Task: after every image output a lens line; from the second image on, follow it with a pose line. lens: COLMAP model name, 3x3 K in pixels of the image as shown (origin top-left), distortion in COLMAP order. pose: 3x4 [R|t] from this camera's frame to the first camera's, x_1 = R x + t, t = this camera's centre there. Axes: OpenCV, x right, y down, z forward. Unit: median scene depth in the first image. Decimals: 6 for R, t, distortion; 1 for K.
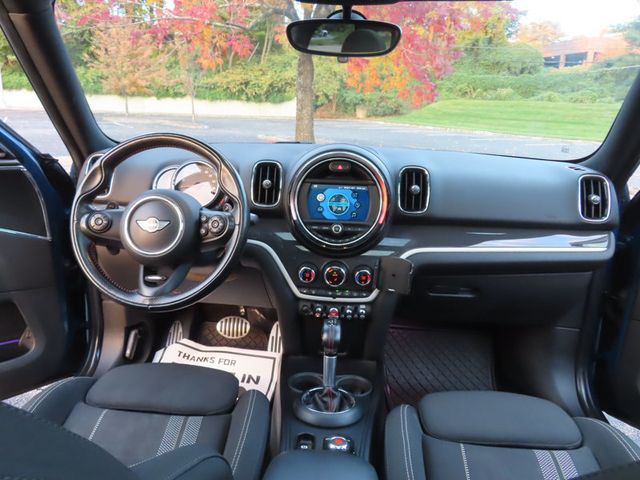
lens RADIAL K [[450.3, 0, 321.7], [0, 450.3, 244.5], [0, 0, 1]] dist [-0.005447, 0.001628]
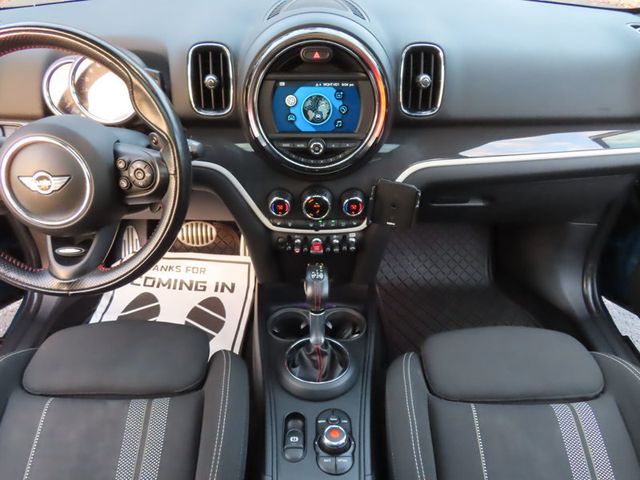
lens RADIAL K [[450.3, 0, 321.2], [0, 450.3, 237.3], [0, 0, 1]] dist [-0.005447, 0.001628]
pose [[0.996720, -0.066447, 0.046193, -0.001645], [0.044819, 0.928519, 0.368569, -0.155784], [-0.067382, -0.365289, 0.928452, 0.257421]]
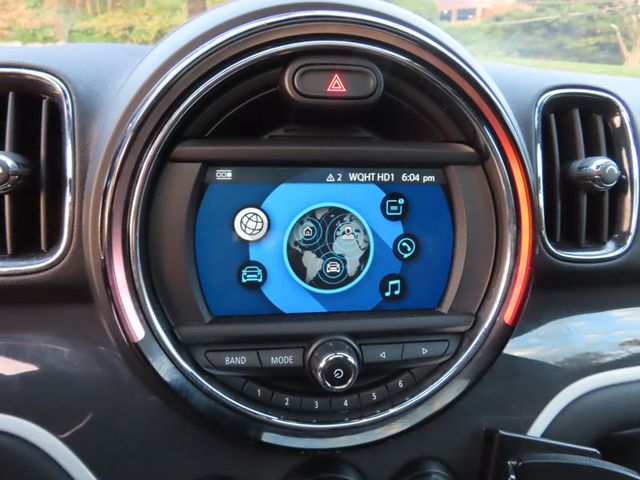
lens RADIAL K [[450.3, 0, 319.5], [0, 450.3, 242.8], [0, 0, 1]] dist [-0.005447, 0.001628]
pose [[0.978913, -0.063330, 0.194213, -0.012725], [0.045598, 0.994484, 0.094453, -0.109814], [-0.199124, -0.083606, 0.976401, 0.735924]]
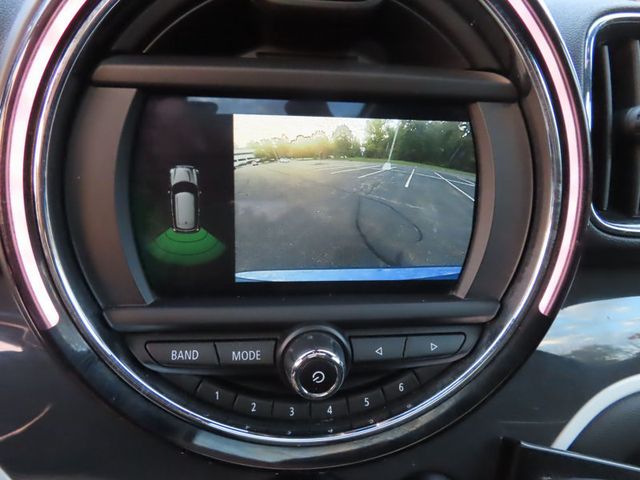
lens RADIAL K [[450.3, 0, 310.9], [0, 450.3, 255.4], [0, 0, 1]] dist [-0.005447, 0.001628]
pose [[0.982721, -0.058290, 0.175673, 0.004456], [0.031401, 0.987862, 0.152124, -0.094725], [-0.182408, -0.143979, 0.972624, 0.786683]]
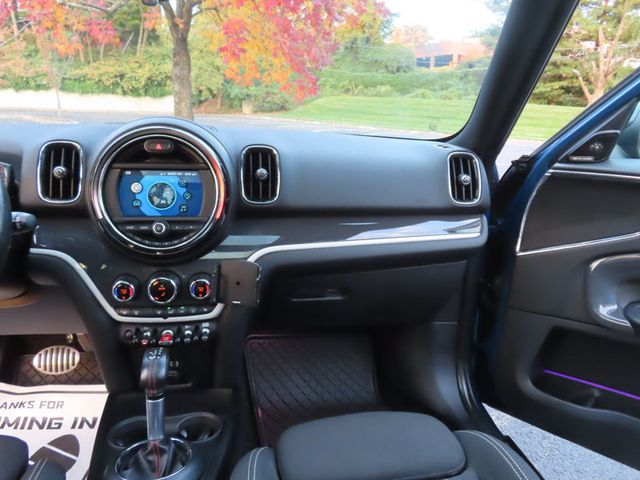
lens RADIAL K [[450.3, 0, 316.8], [0, 450.3, 243.6], [0, 0, 1]] dist [-0.005447, 0.001628]
pose [[0.974203, -0.059508, 0.217685, 0.117296], [0.058276, 0.998227, 0.012084, -0.002075], [-0.218018, 0.000913, 0.975944, 0.188704]]
